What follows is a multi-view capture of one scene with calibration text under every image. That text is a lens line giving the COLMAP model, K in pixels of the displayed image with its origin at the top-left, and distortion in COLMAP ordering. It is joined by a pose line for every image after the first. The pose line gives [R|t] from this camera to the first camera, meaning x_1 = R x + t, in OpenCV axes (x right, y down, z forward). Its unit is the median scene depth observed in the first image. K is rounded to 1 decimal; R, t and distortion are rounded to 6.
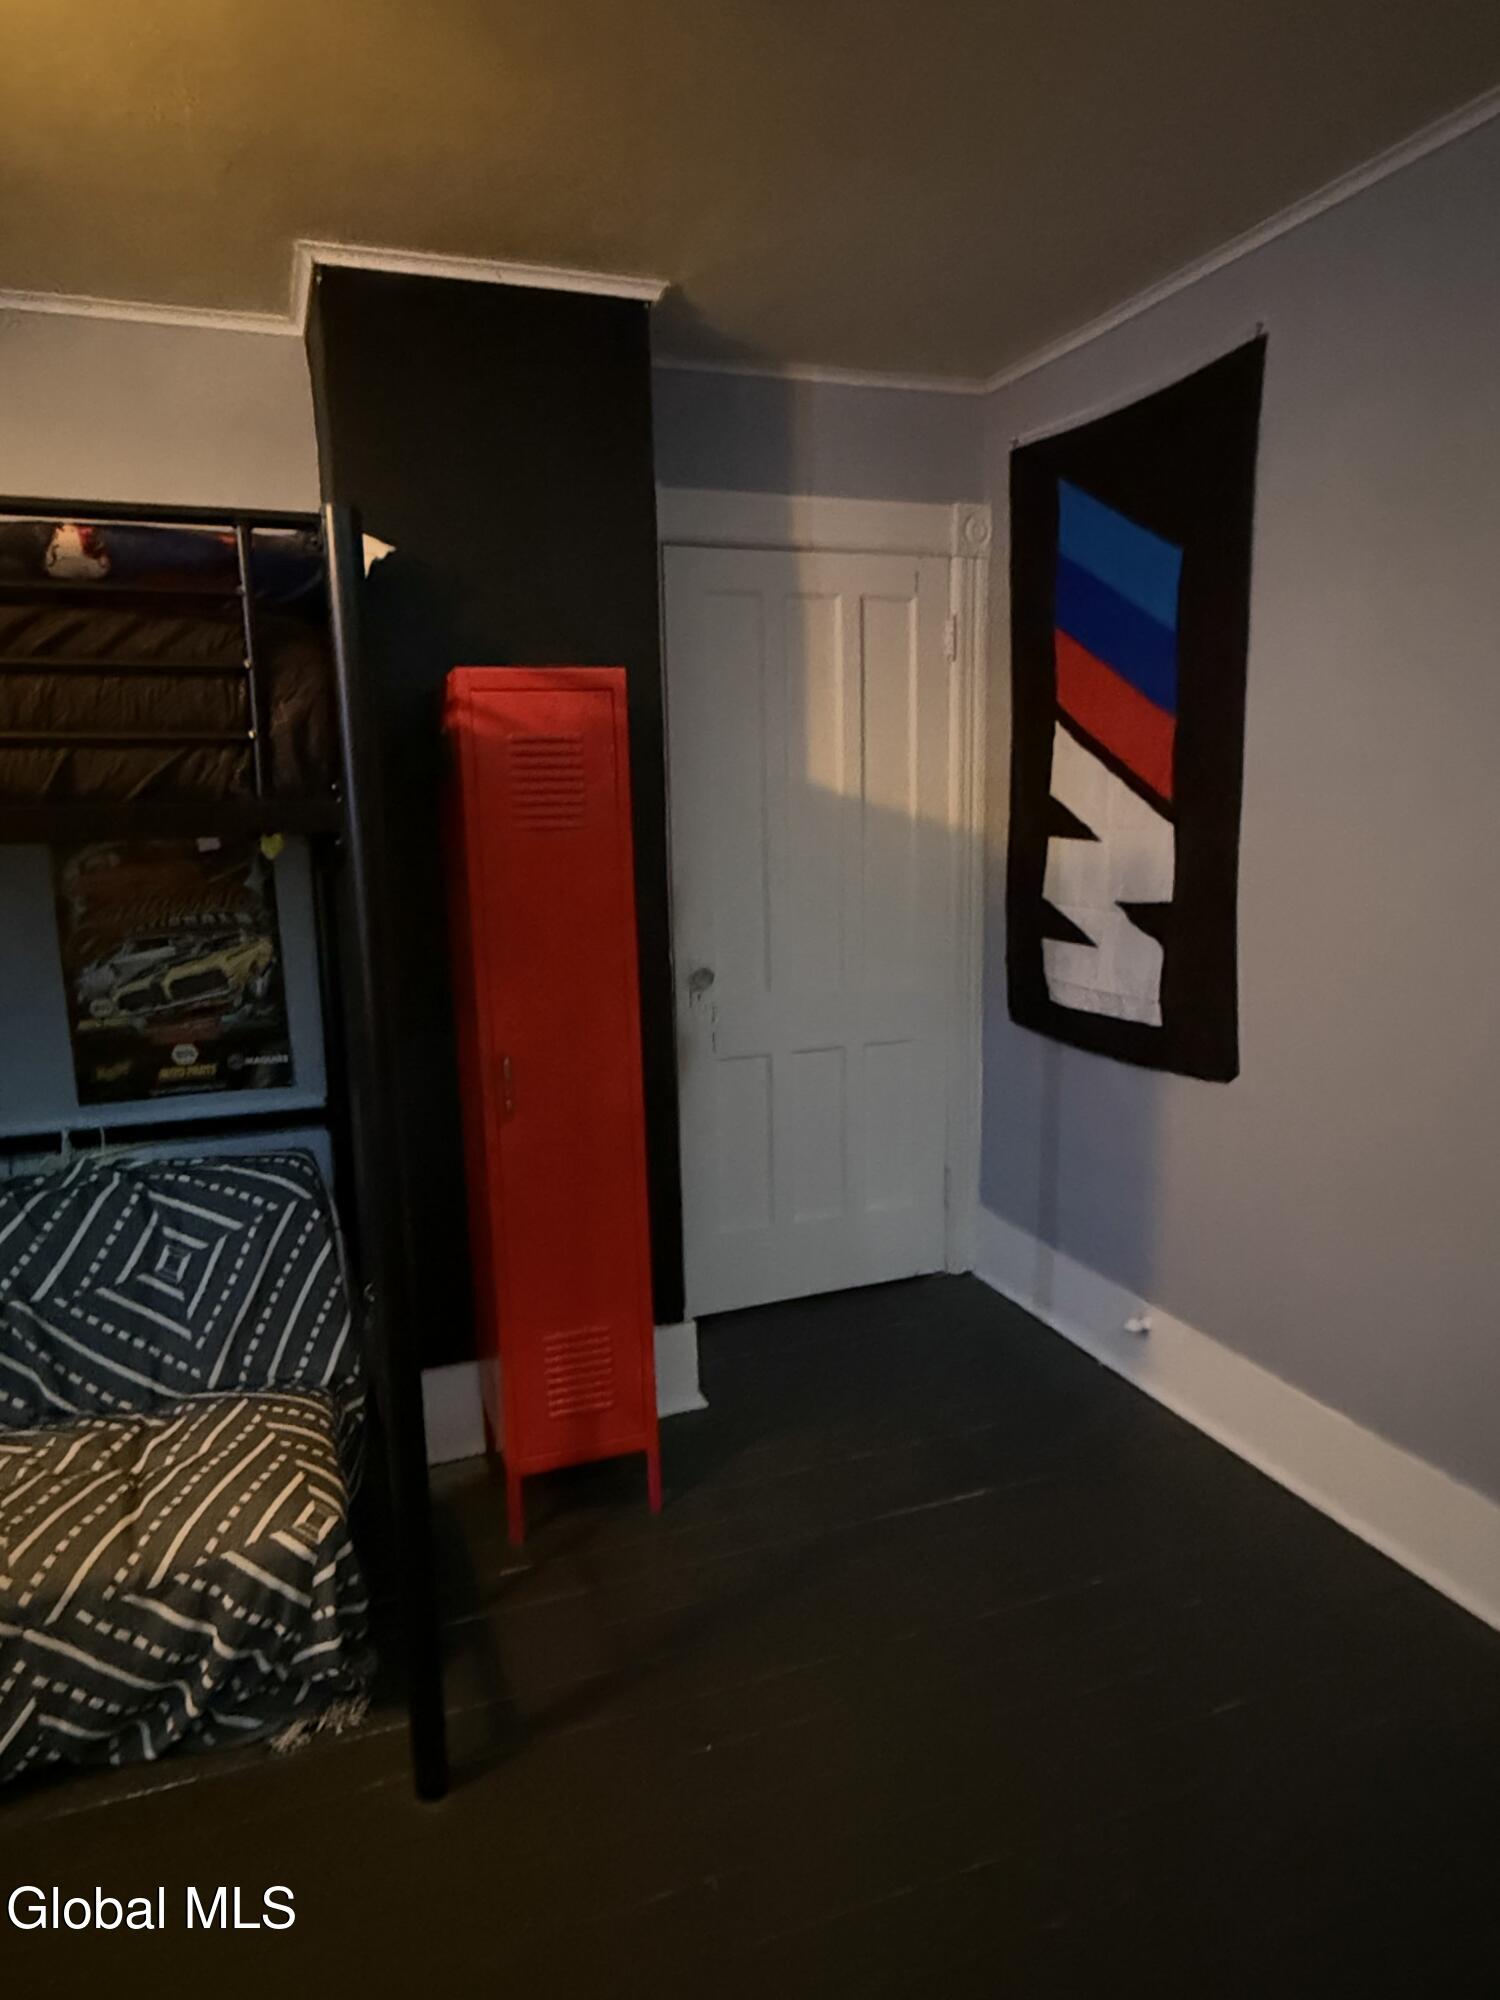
lens RADIAL K [[1265.0, 0, 748.0], [0, 1265.0, 996.1], [0, 0, 1]] dist [0.009042, 0.001413]
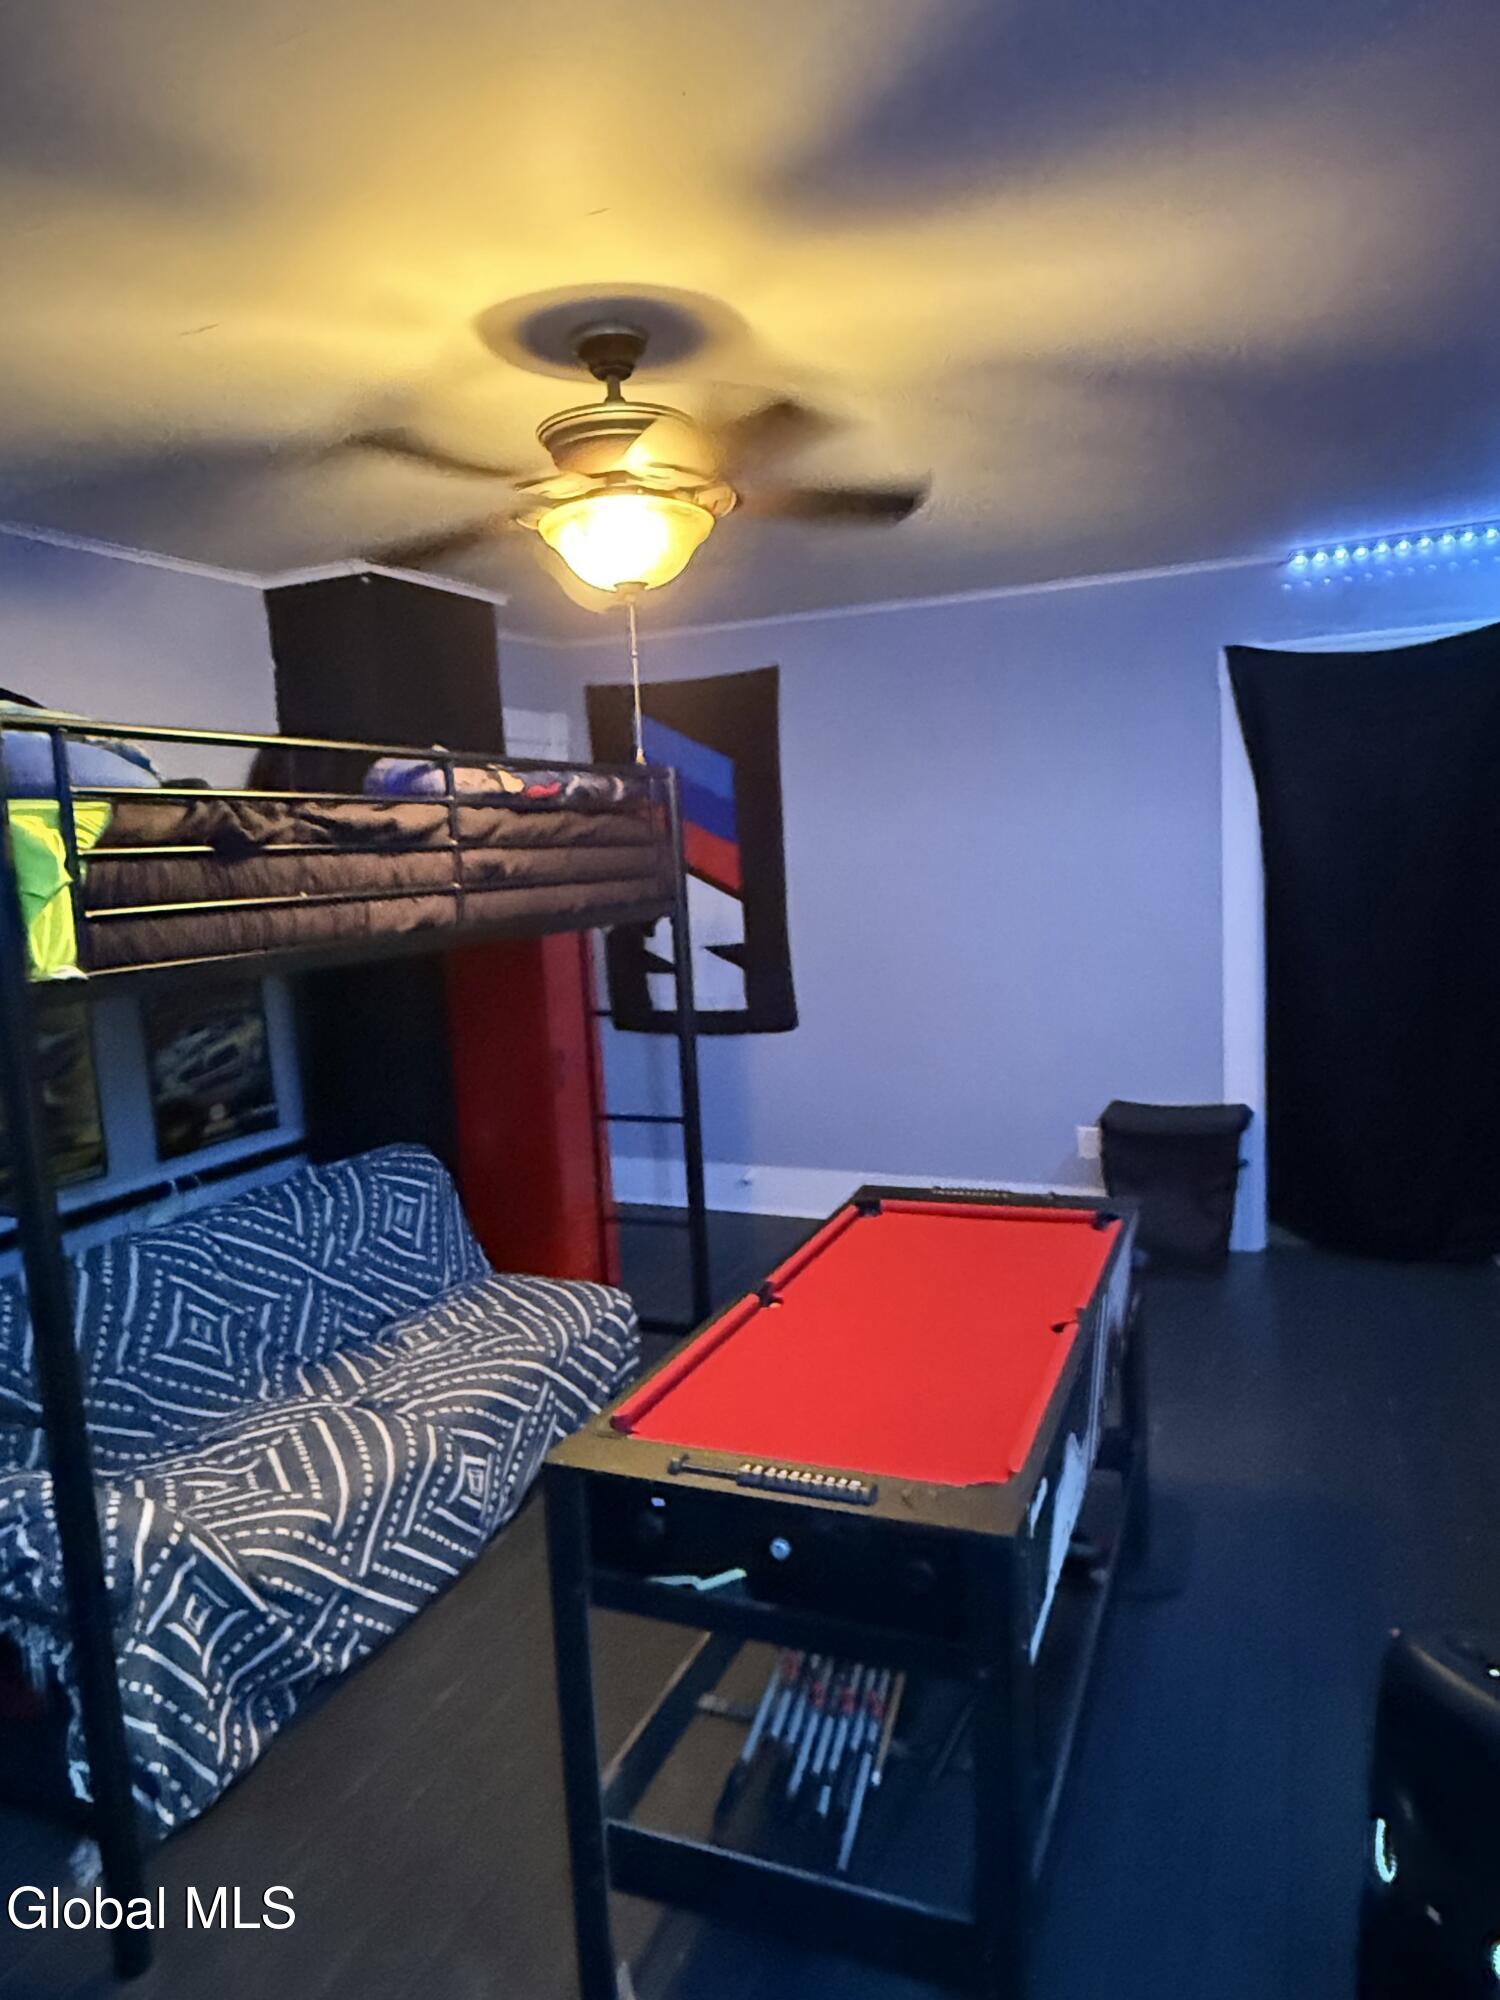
lens RADIAL K [[1265.0, 0, 755.4], [0, 1265.0, 1007.3], [0, 0, 1]] dist [0.009042, 0.001413]
pose [[0.691975, -0.104833, 0.714270, -0.985319], [0.150603, 0.988594, -0.000806, 0.023370], [-0.706038, 0.108129, 0.699870, -0.310548]]
